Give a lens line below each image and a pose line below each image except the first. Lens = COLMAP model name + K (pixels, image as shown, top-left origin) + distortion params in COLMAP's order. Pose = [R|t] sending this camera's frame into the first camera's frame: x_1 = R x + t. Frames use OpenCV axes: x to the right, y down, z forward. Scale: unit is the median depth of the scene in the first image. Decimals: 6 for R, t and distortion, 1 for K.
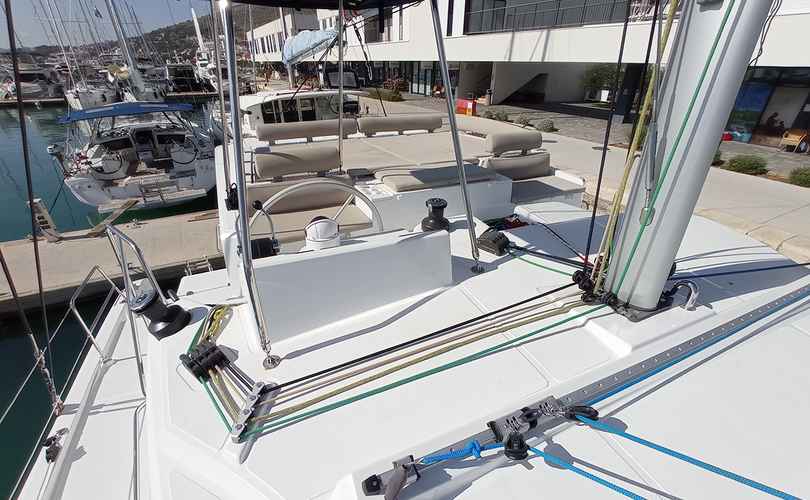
lens RADIAL K [[345.5, 0, 405.0], [0, 345.5, 250.0], [0, 0, 1]] dist [-0.009664, 0.000551]
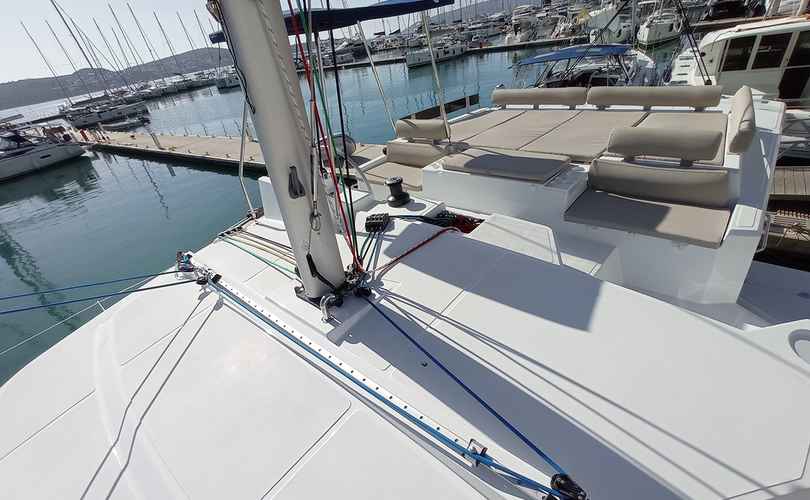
lens RADIAL K [[345.5, 0, 405.0], [0, 345.5, 250.0], [0, 0, 1]] dist [-0.009664, 0.000551]
pose [[0.445899, 0.409606, -0.795863, 0.812611], [-0.299007, 0.906235, 0.298887, -0.201016], [0.843664, 0.104695, 0.526564, 0.293198]]
